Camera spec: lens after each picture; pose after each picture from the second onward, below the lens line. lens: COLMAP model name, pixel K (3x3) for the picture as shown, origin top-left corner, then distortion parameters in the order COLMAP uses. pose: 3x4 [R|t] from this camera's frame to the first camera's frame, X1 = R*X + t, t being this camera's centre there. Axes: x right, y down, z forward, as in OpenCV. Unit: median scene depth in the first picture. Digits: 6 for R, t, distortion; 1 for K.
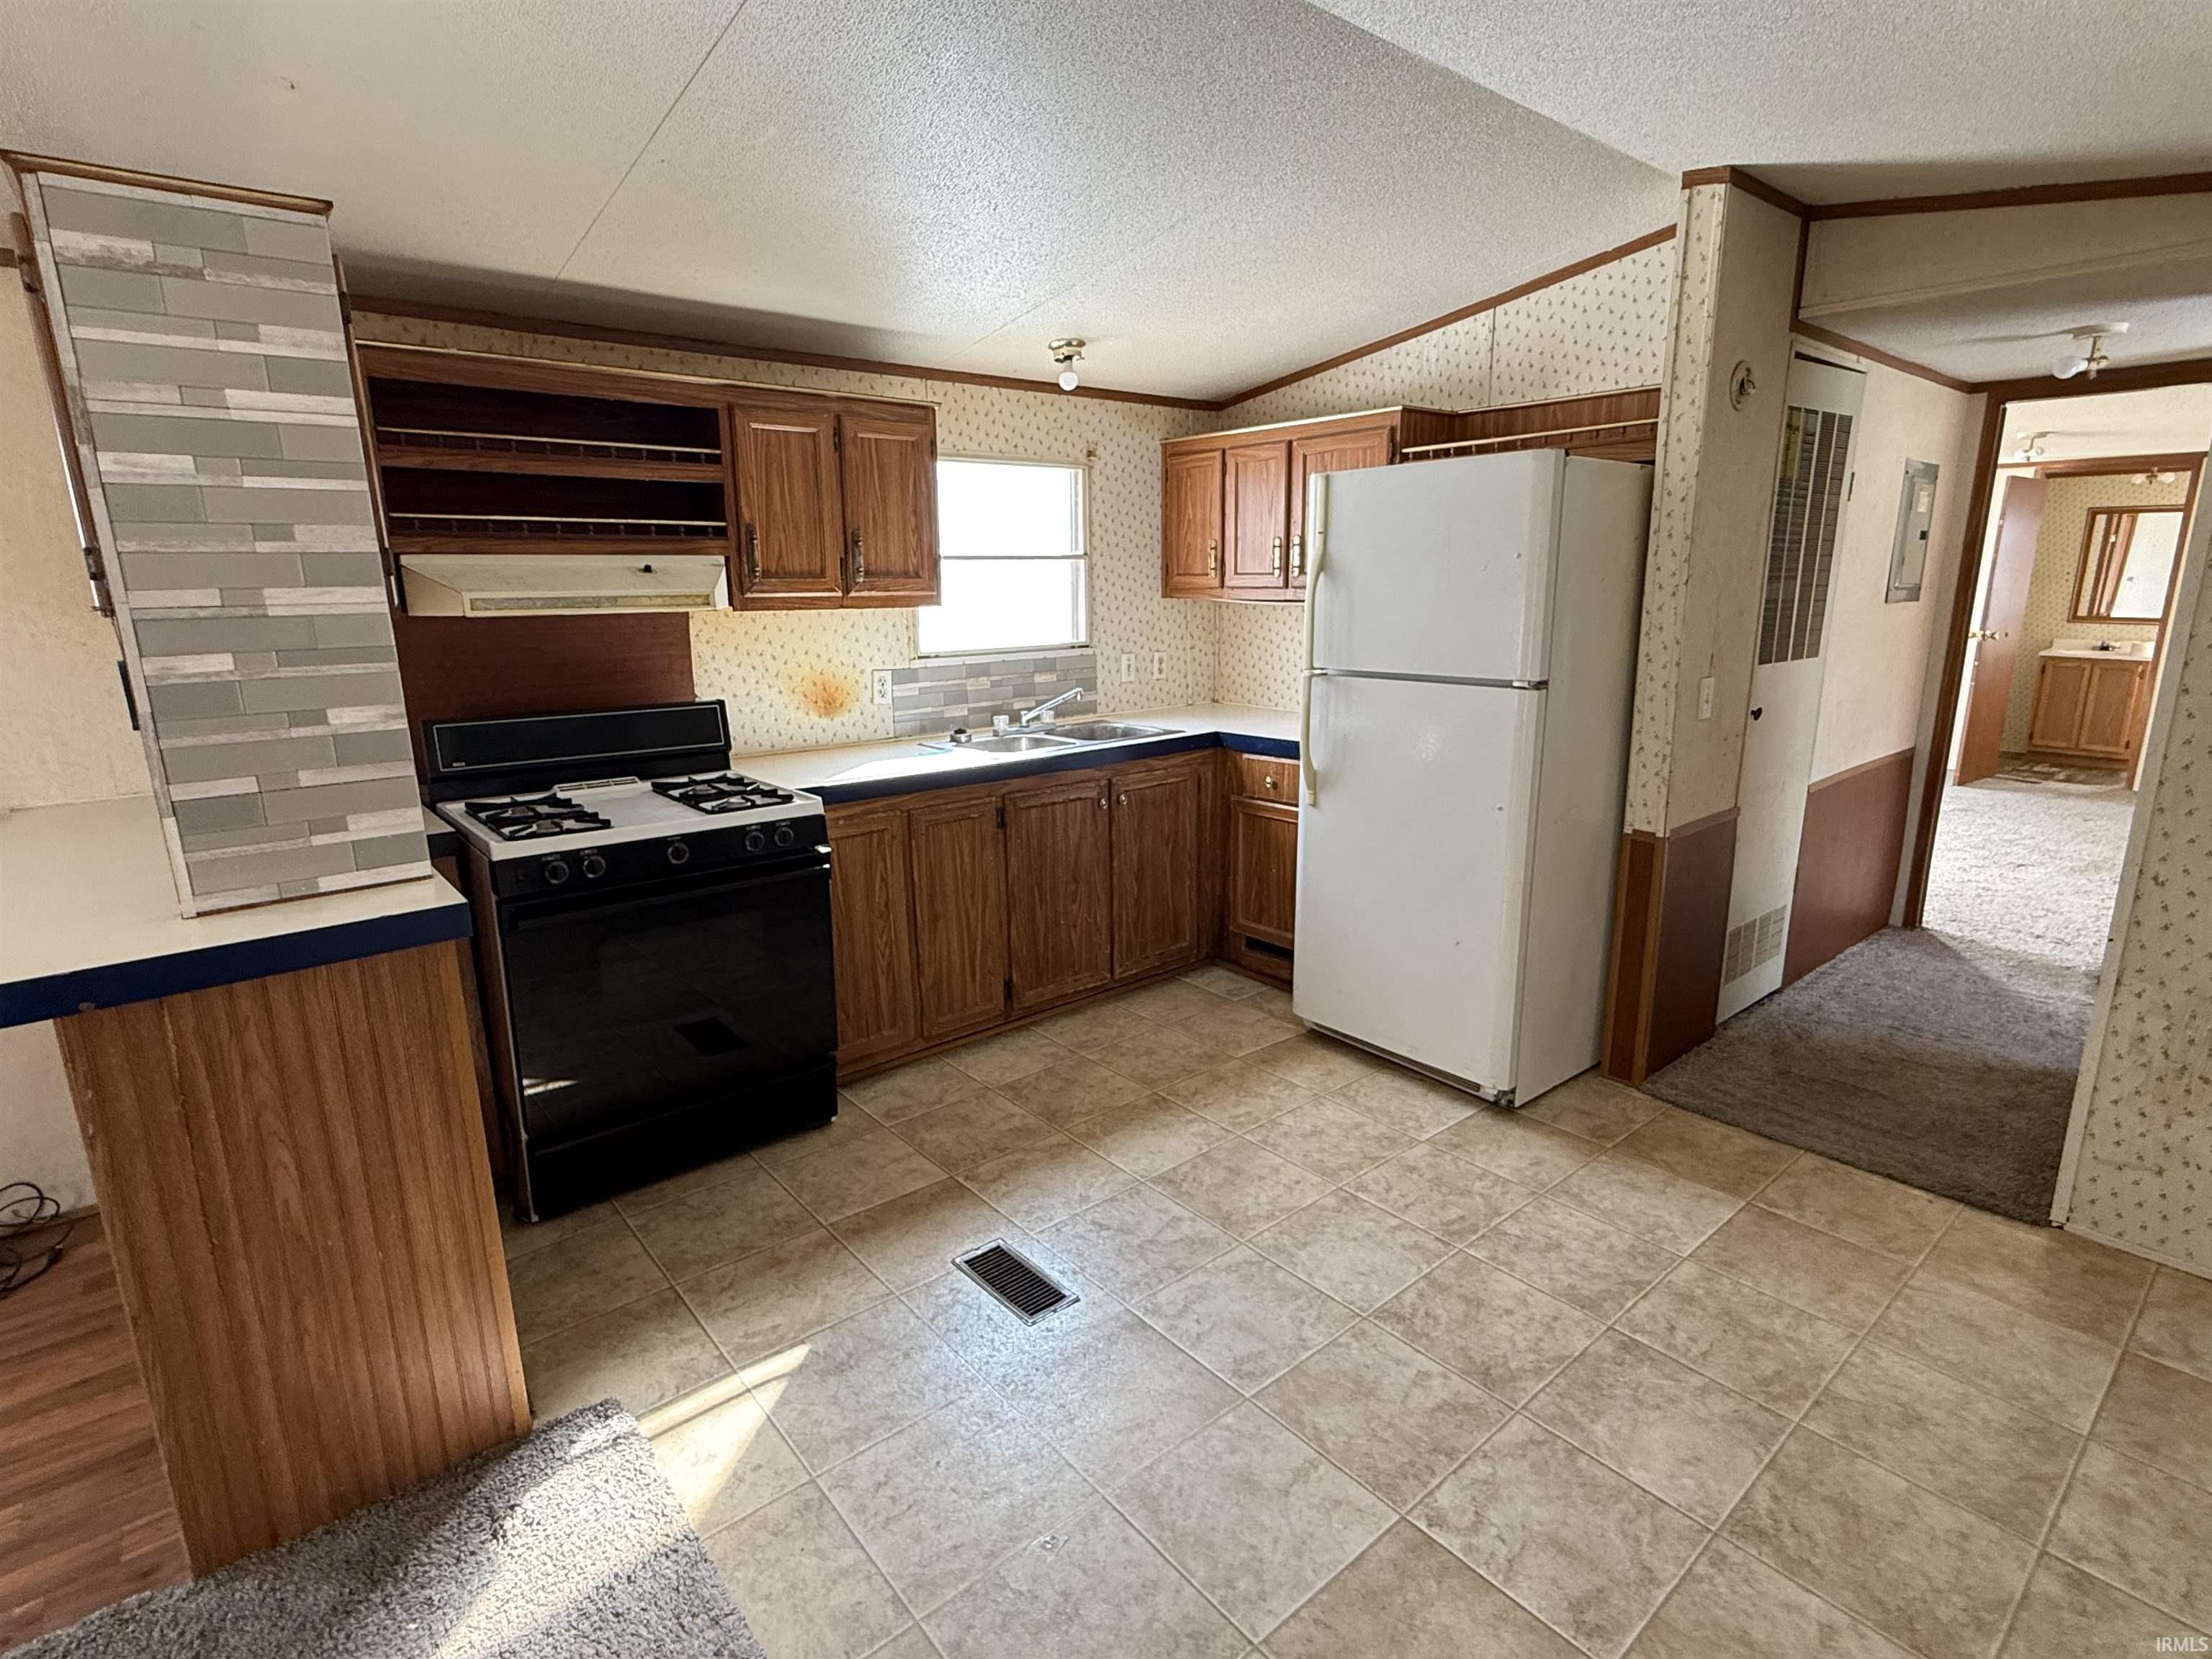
lens RADIAL K [[1104.7, 0, 1106.0], [0, 1104.7, 829.5], [0, 0, 1]] dist [0.001068, -0.000593]
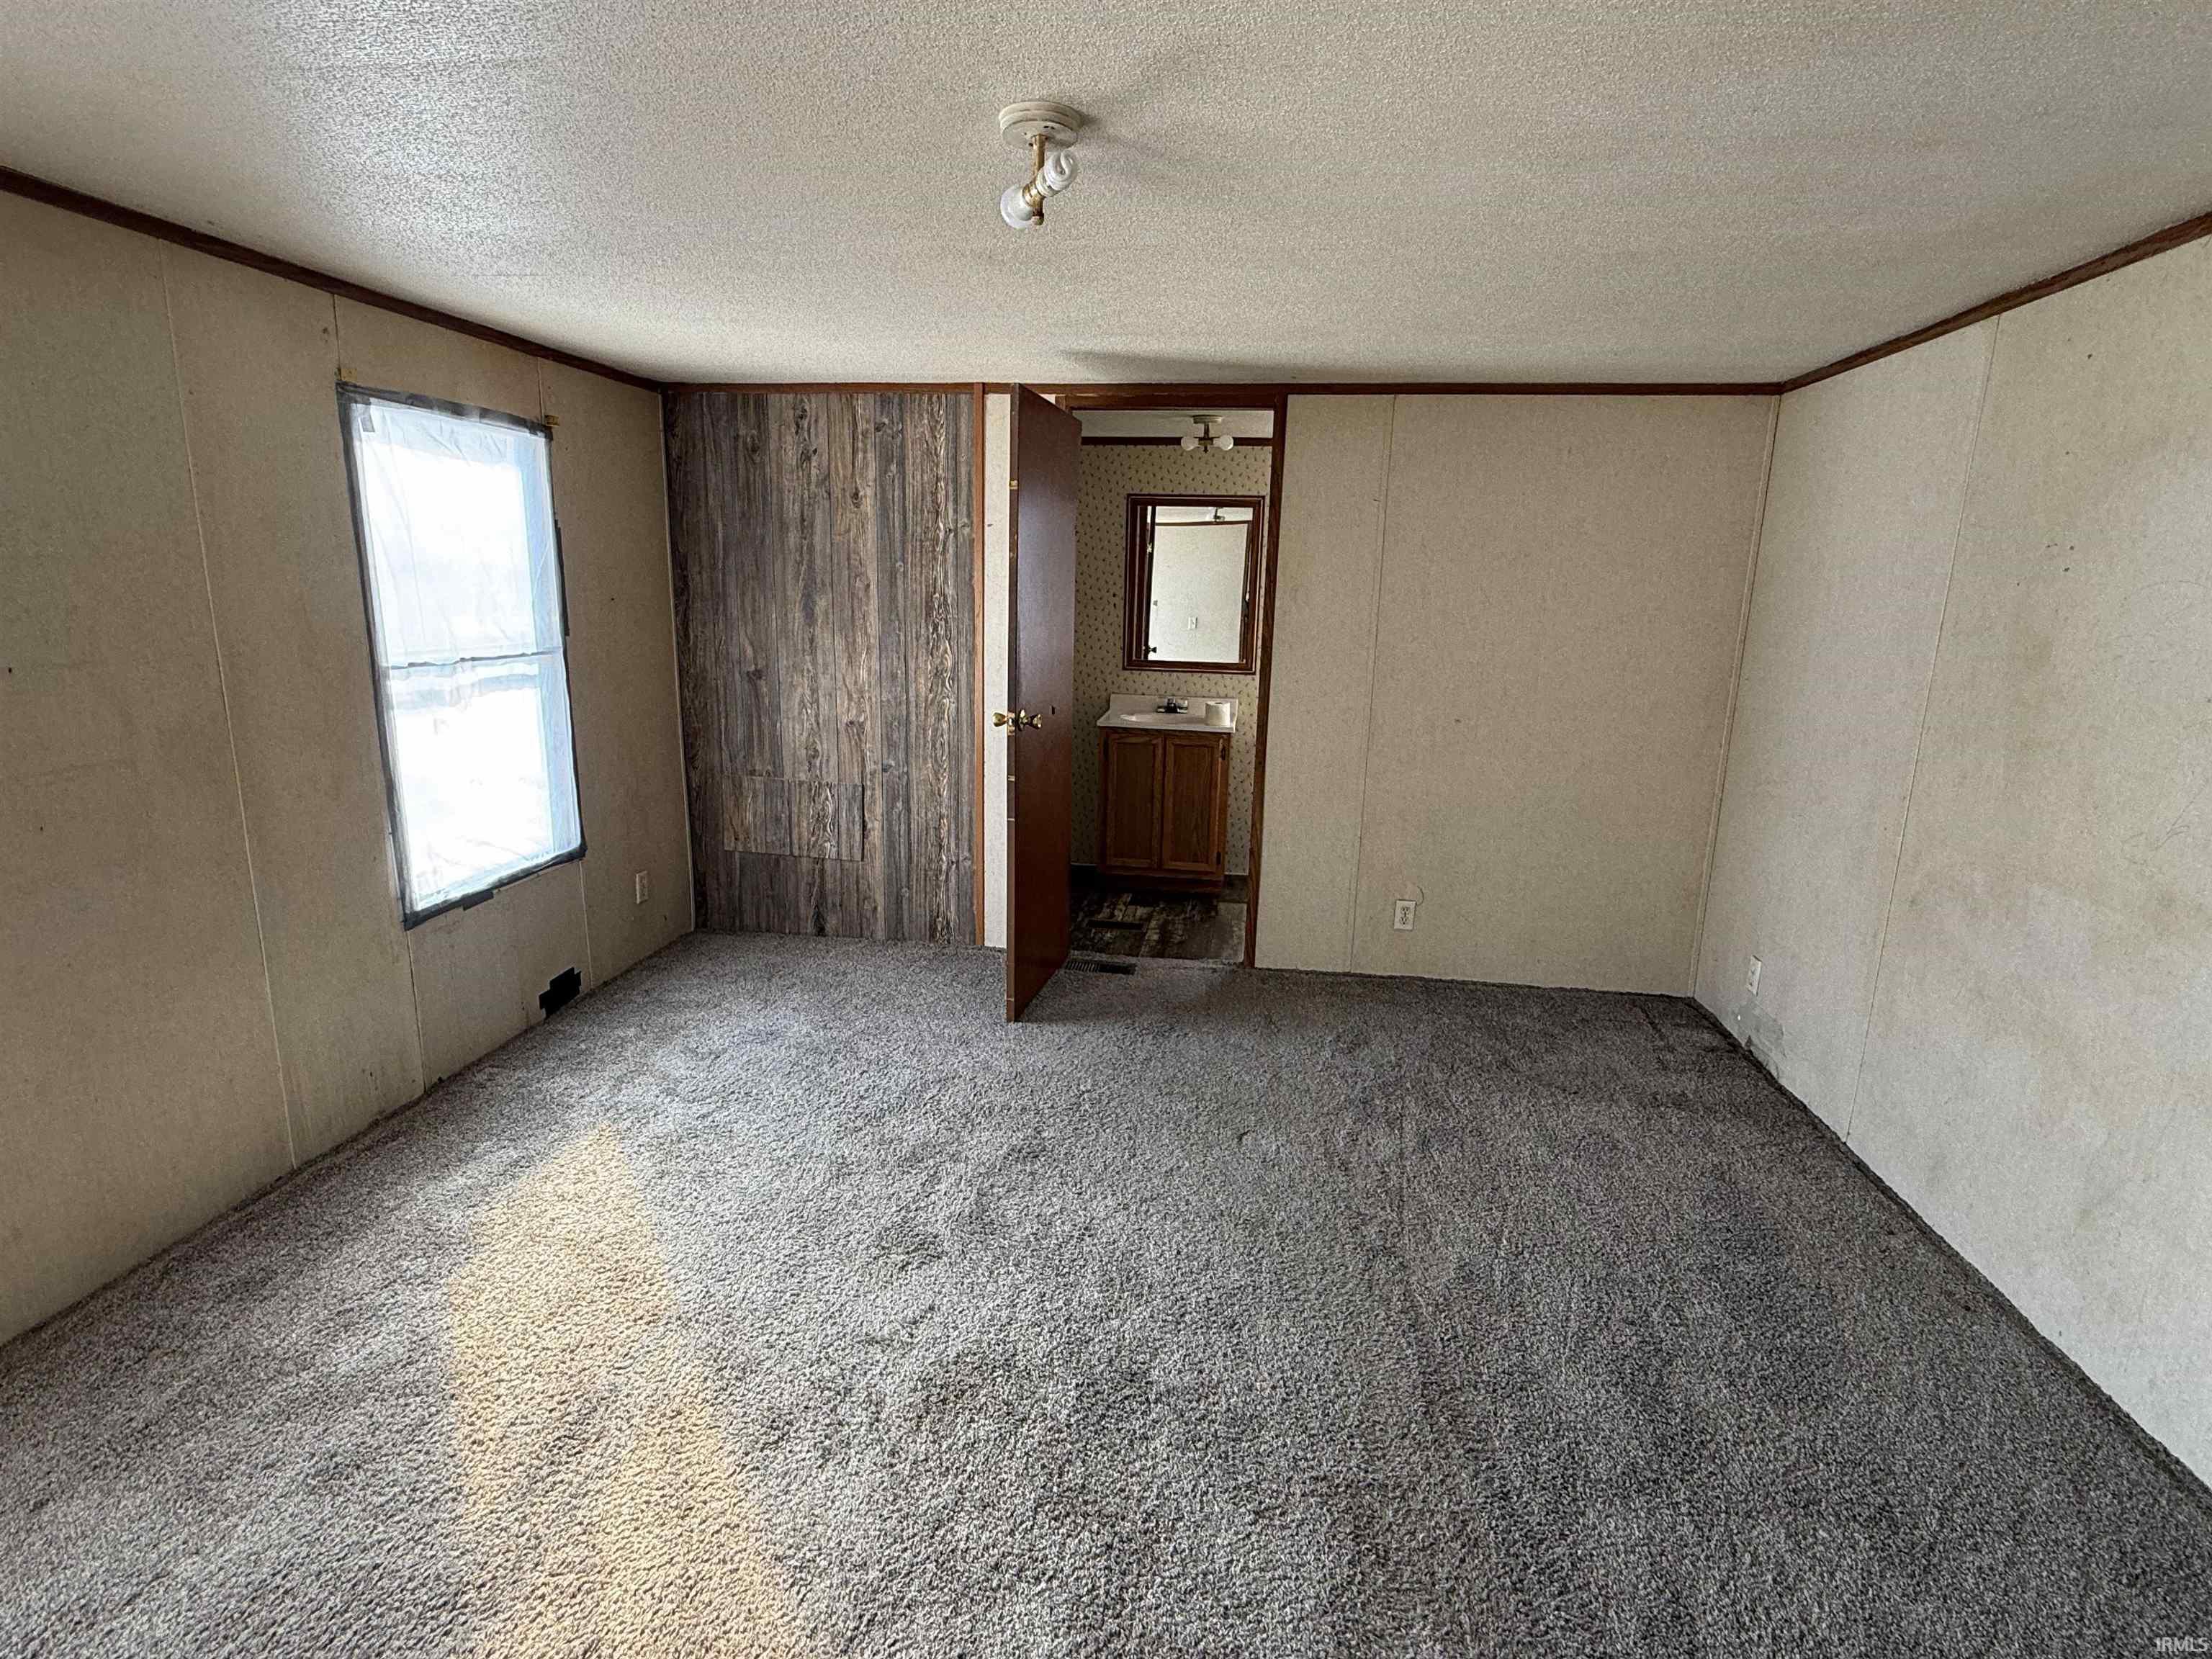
lens RADIAL K [[1104.7, 0, 1106.0], [0, 1104.7, 829.5], [0, 0, 1]] dist [0.001068, -0.000593]
pose [[0.749696, -0.115480, 0.651629, 0.447581], [0.118839, 0.992143, 0.039102, -0.126366], [-0.651025, 0.048124, 0.757530, 0.543174]]
